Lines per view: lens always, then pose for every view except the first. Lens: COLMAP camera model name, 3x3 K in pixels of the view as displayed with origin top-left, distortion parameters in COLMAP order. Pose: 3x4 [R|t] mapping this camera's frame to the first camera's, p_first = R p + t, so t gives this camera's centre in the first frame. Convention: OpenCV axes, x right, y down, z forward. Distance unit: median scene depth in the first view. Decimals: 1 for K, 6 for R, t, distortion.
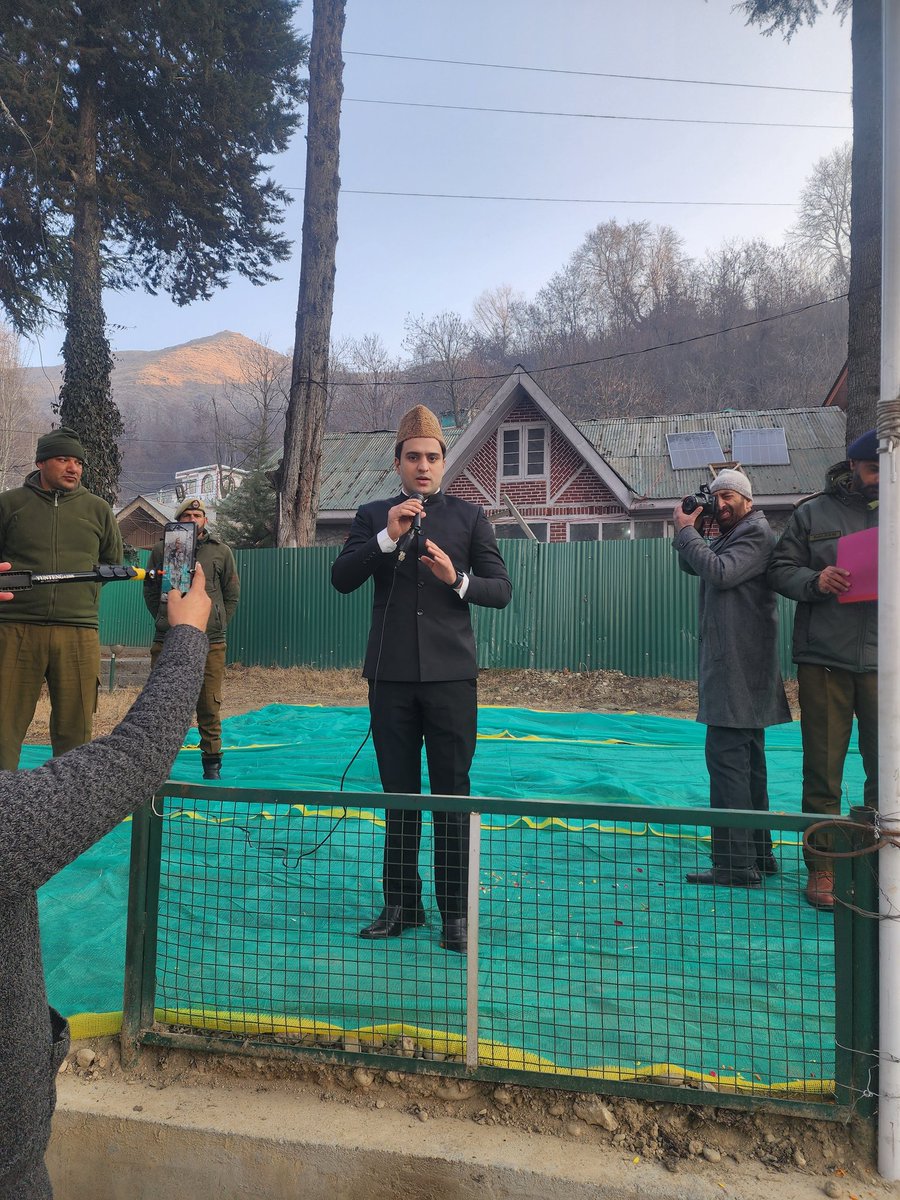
lens RADIAL K [[874.3, 0, 447.4], [0, 874.3, 599.5], [0, 0, 1]] dist [0.029696, 0.001711]
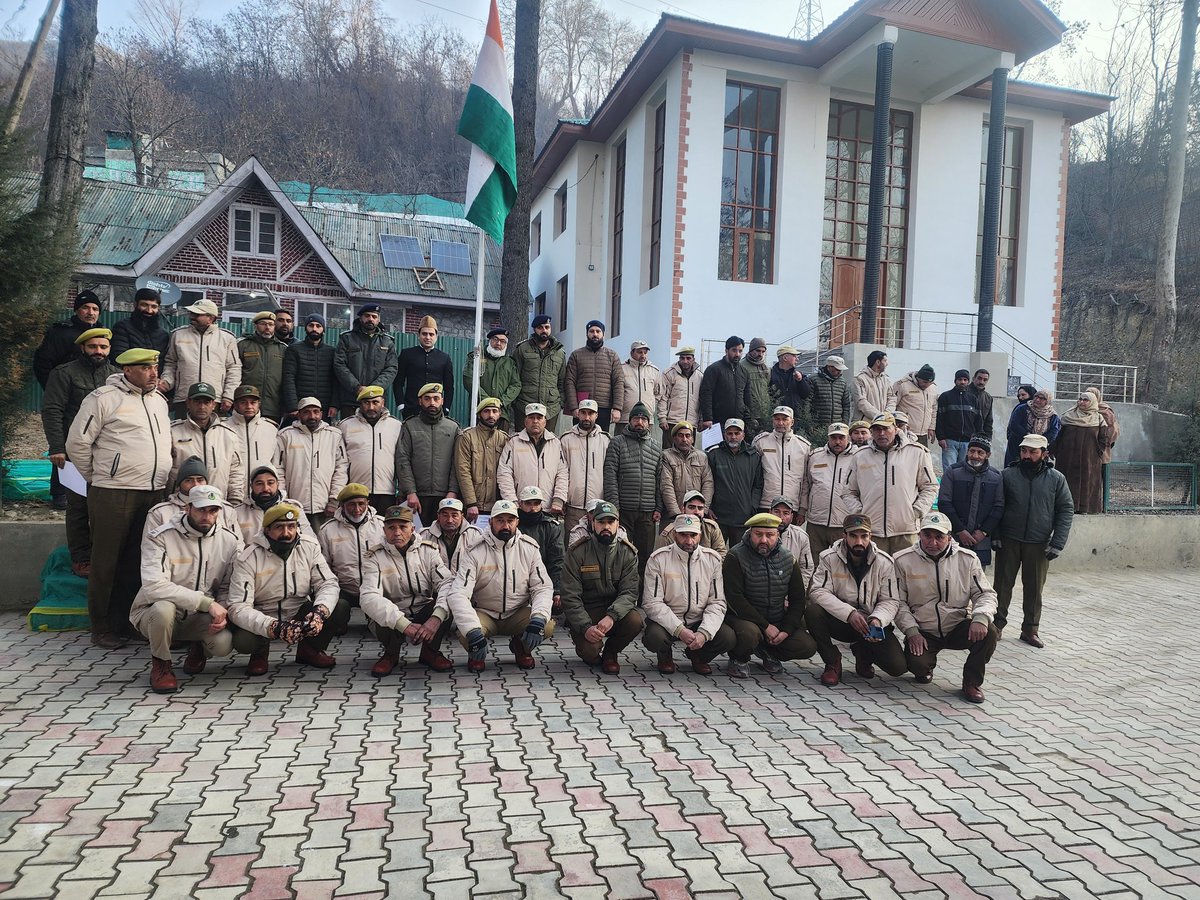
lens RADIAL K [[874.3, 0, 597.9], [0, 874.3, 448.1], [0, 0, 1]] dist [0.029696, 0.001711]
pose [[0.869614, 0.005626, 0.493700, -0.091500], [-0.055838, 0.994640, 0.087020, -0.012392], [-0.490564, -0.103241, 0.865267, -0.252496]]
